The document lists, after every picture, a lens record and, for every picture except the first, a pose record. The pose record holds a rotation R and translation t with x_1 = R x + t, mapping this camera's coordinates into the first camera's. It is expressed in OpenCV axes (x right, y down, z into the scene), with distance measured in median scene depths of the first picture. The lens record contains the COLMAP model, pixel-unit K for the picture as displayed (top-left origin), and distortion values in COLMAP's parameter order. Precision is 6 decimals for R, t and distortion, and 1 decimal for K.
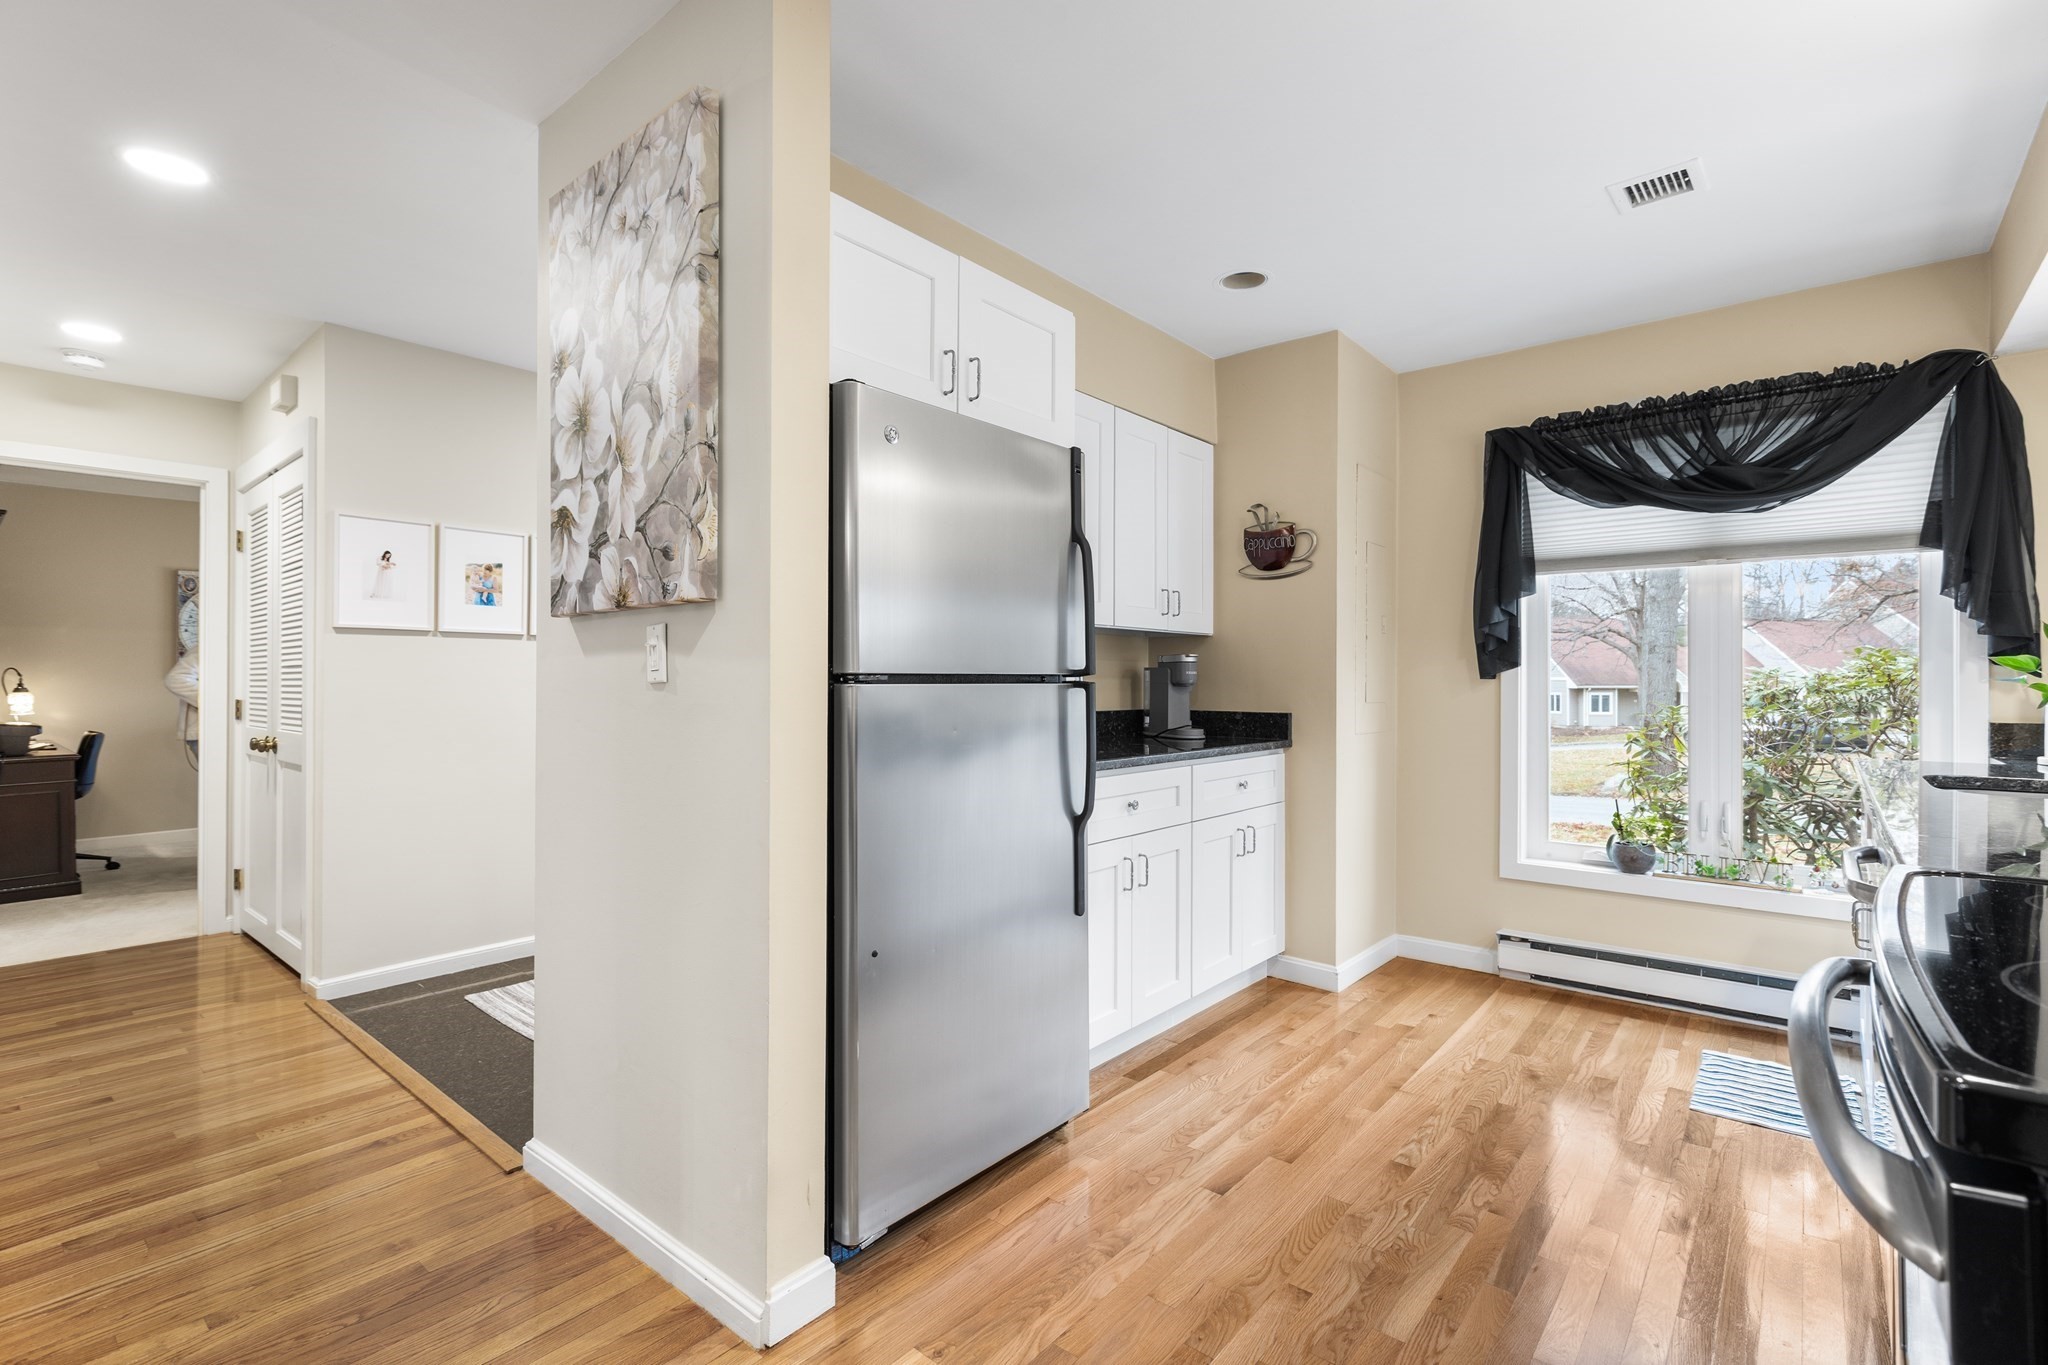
lens RADIAL K [[930.2, 0, 1027.8], [0, 930.2, 676.9], [0, 0, 1]] dist [0.006504, -0.003479]
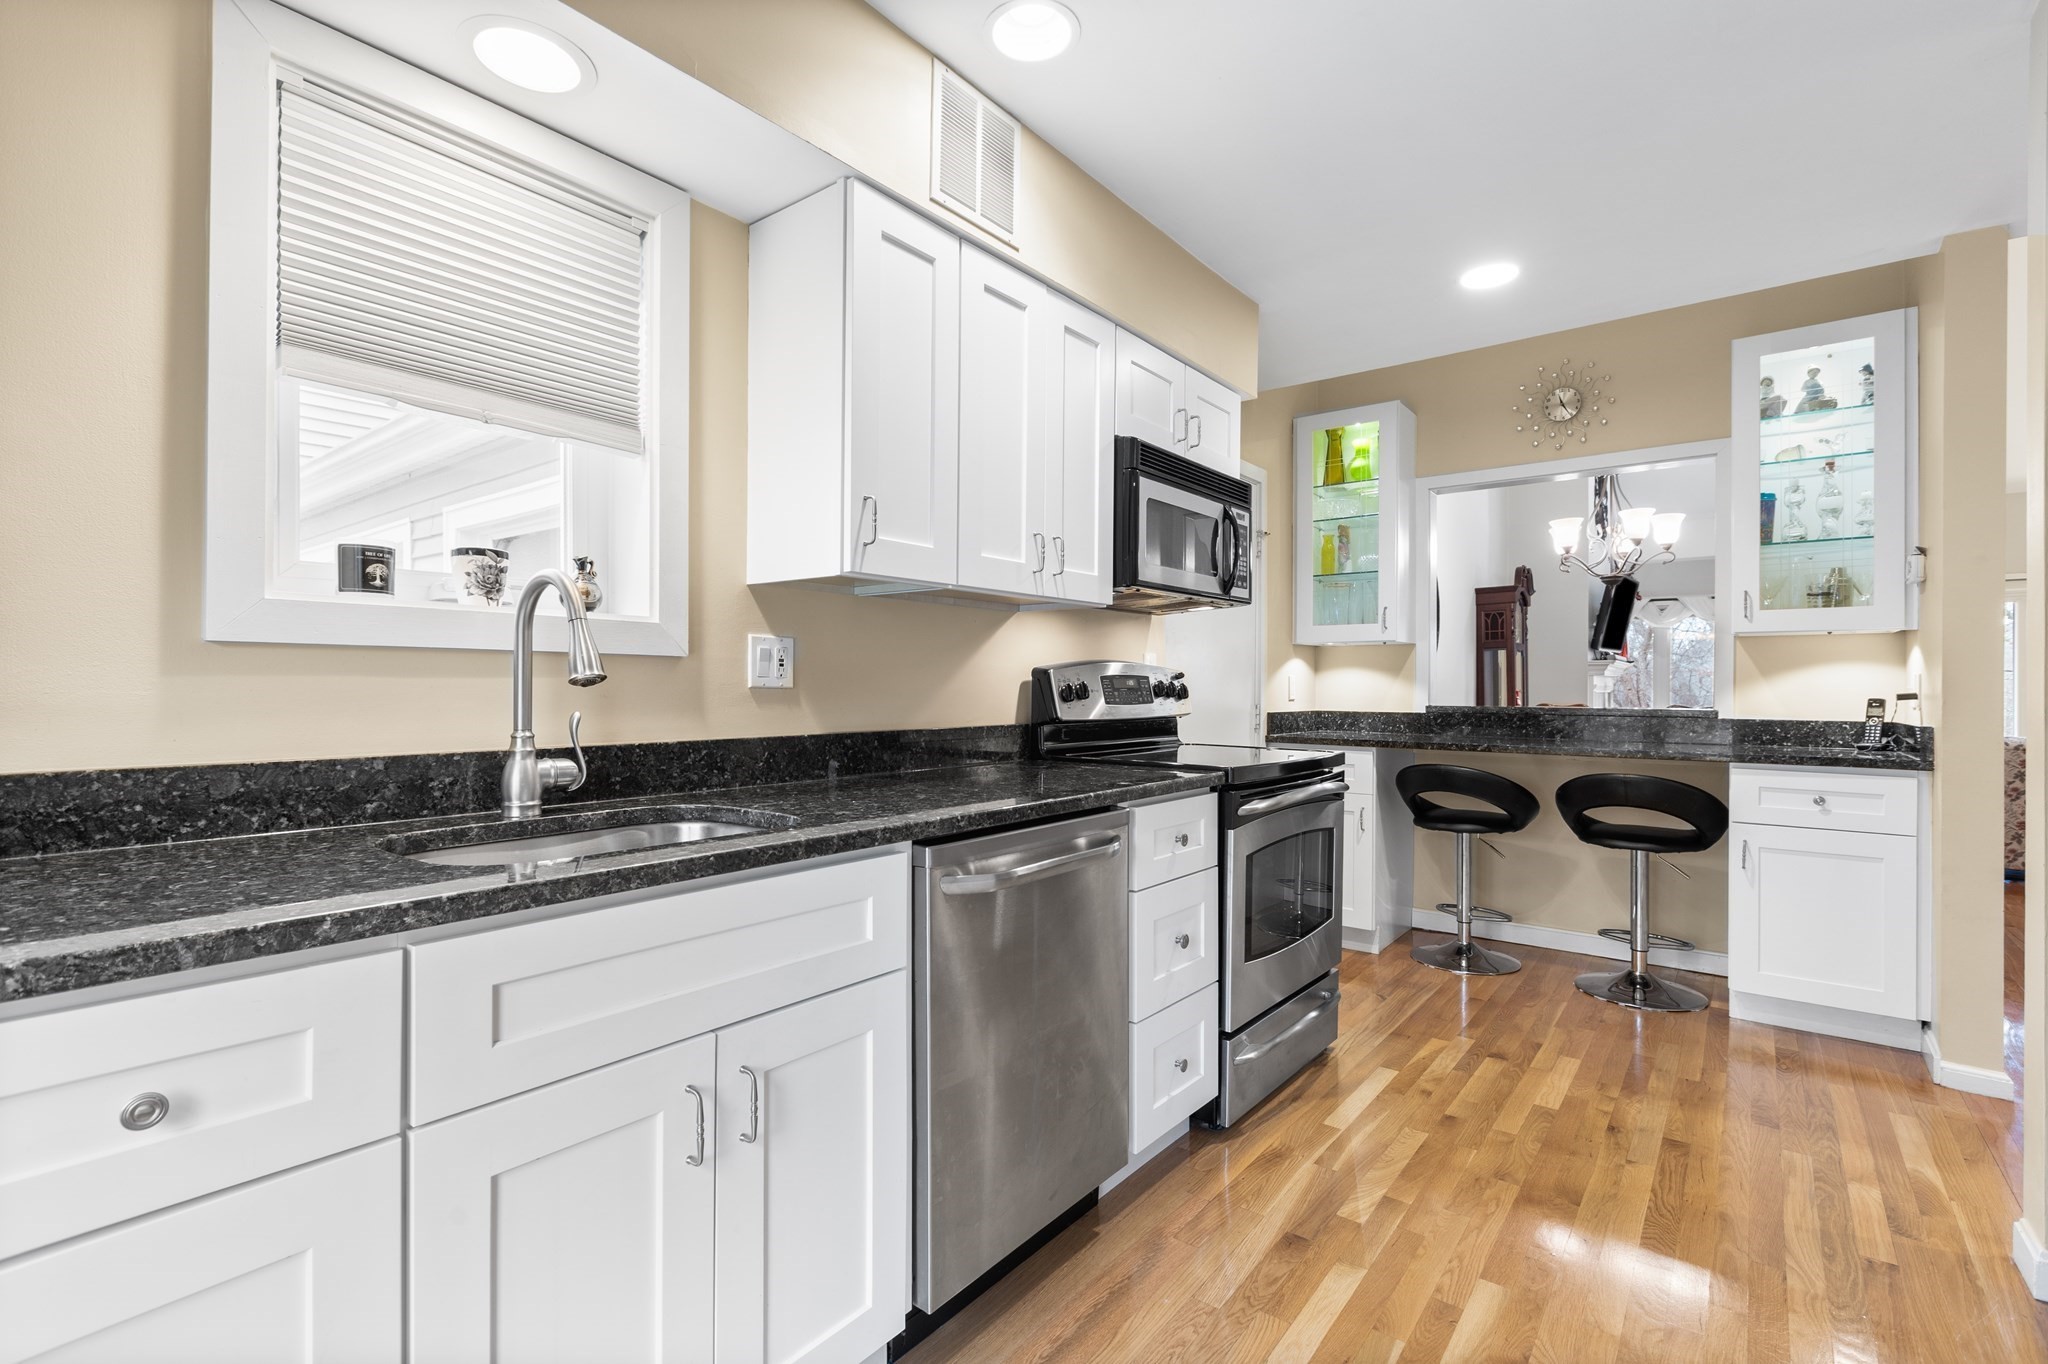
lens RADIAL K [[930.2, 0, 1021.2], [0, 930.2, 680.7], [0, 0, 1]] dist [0.006504, -0.003479]
pose [[-0.999437, -0.007702, -0.032657, 0.522518], [-0.007524, 0.999956, -0.005561, 0.005346], [0.032698, -0.005313, -0.999451, 1.104205]]
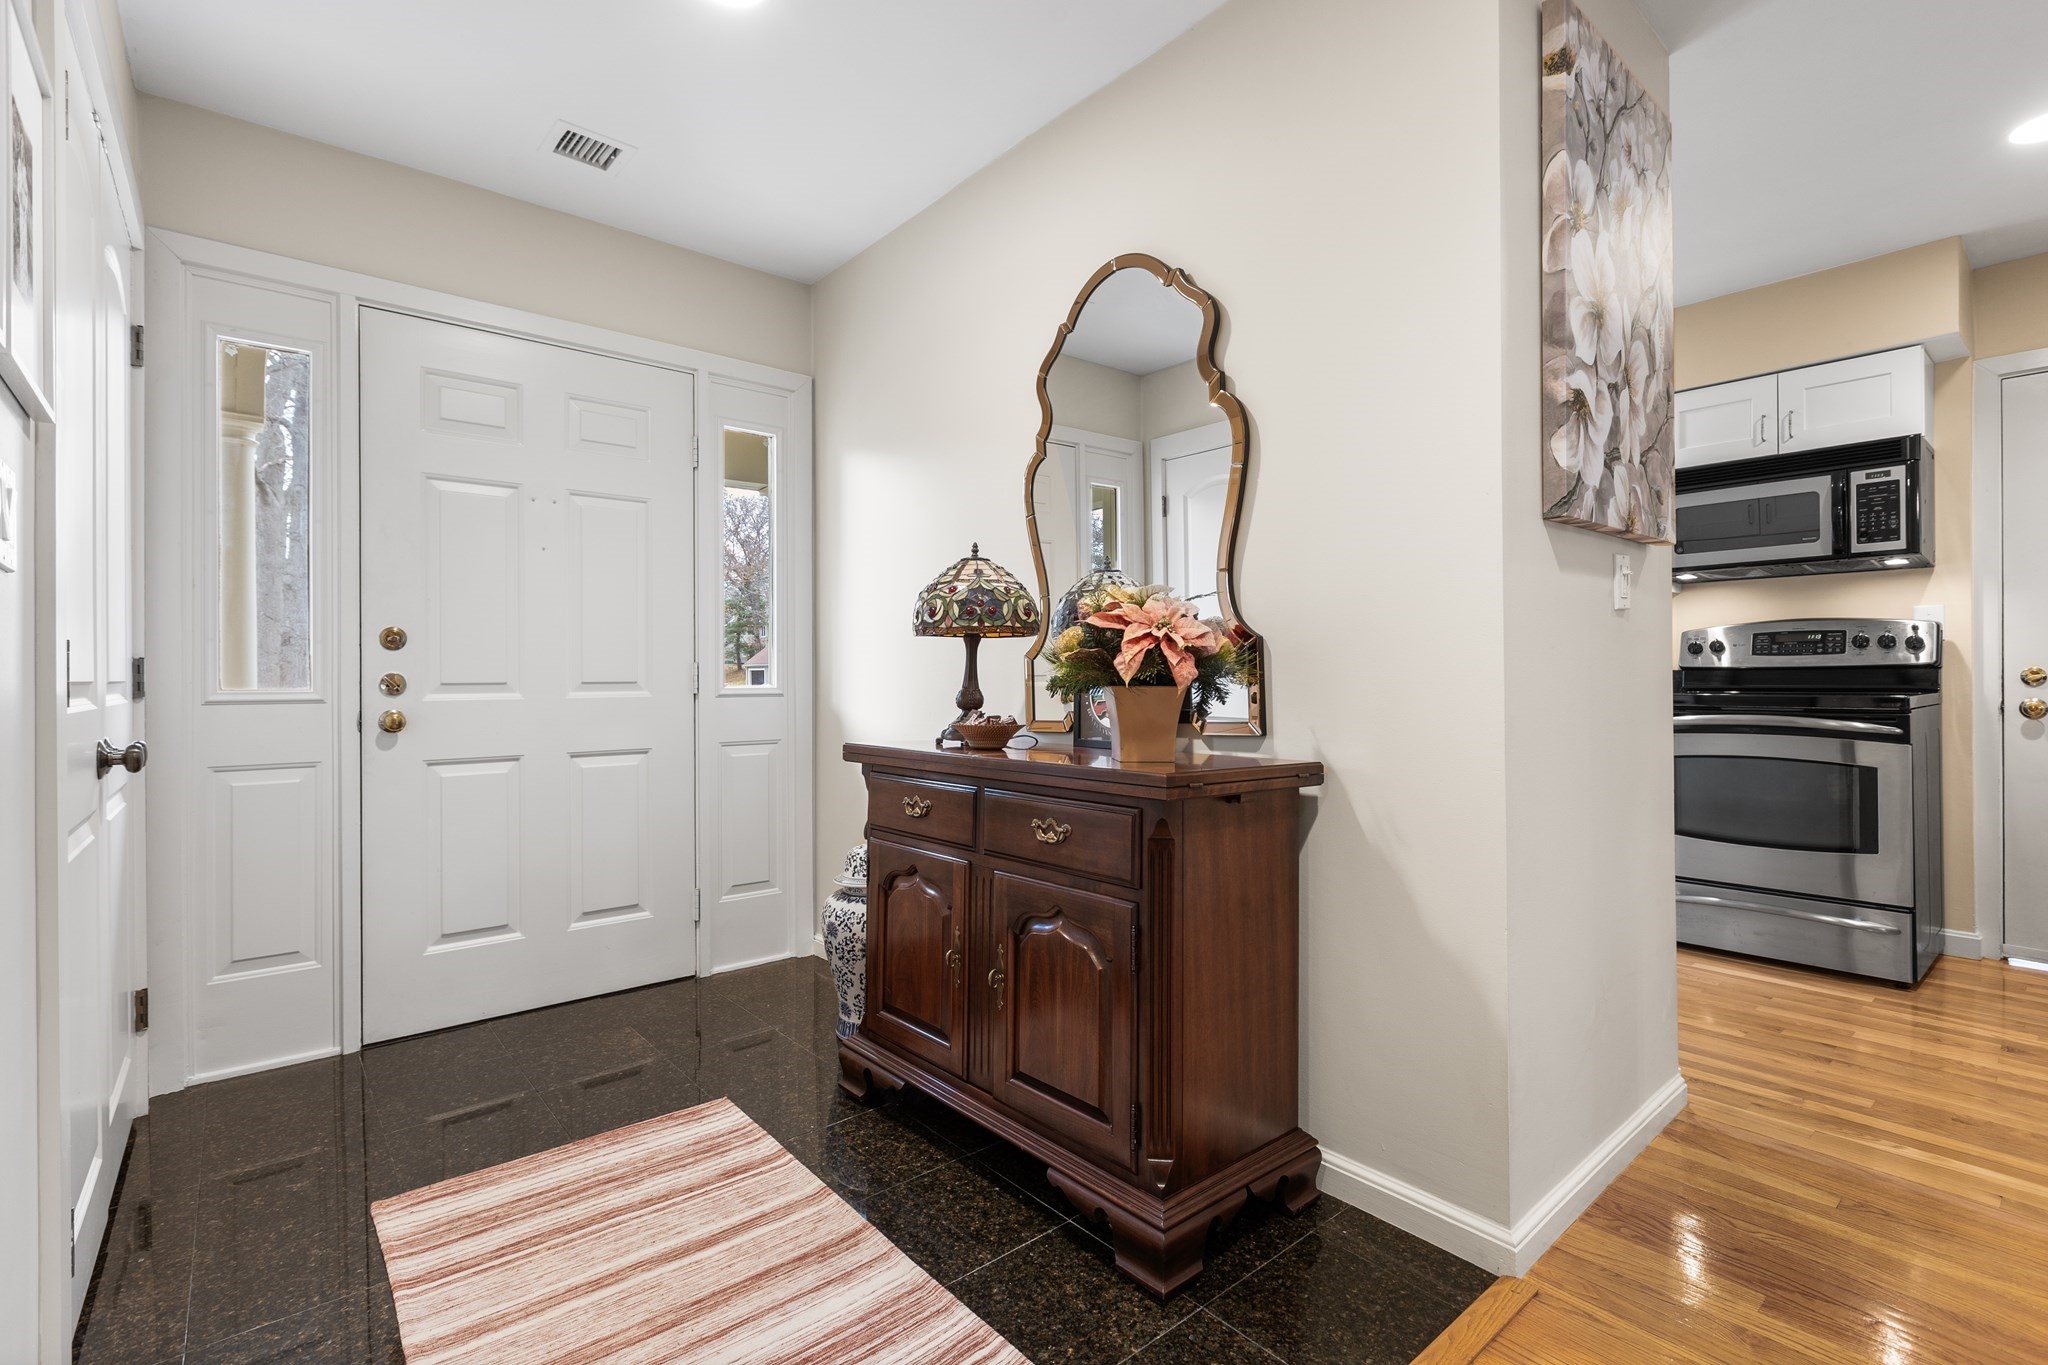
lens RADIAL K [[930.2, 0, 1014.1], [0, 930.2, 677.4], [0, 0, 1]] dist [0.006504, -0.003479]
pose [[0.169624, -0.001545, 0.985508, -0.936383], [0.000324, 0.999999, 0.001512, 0.048961], [-0.985509, 0.000063, 0.169624, 0.902350]]
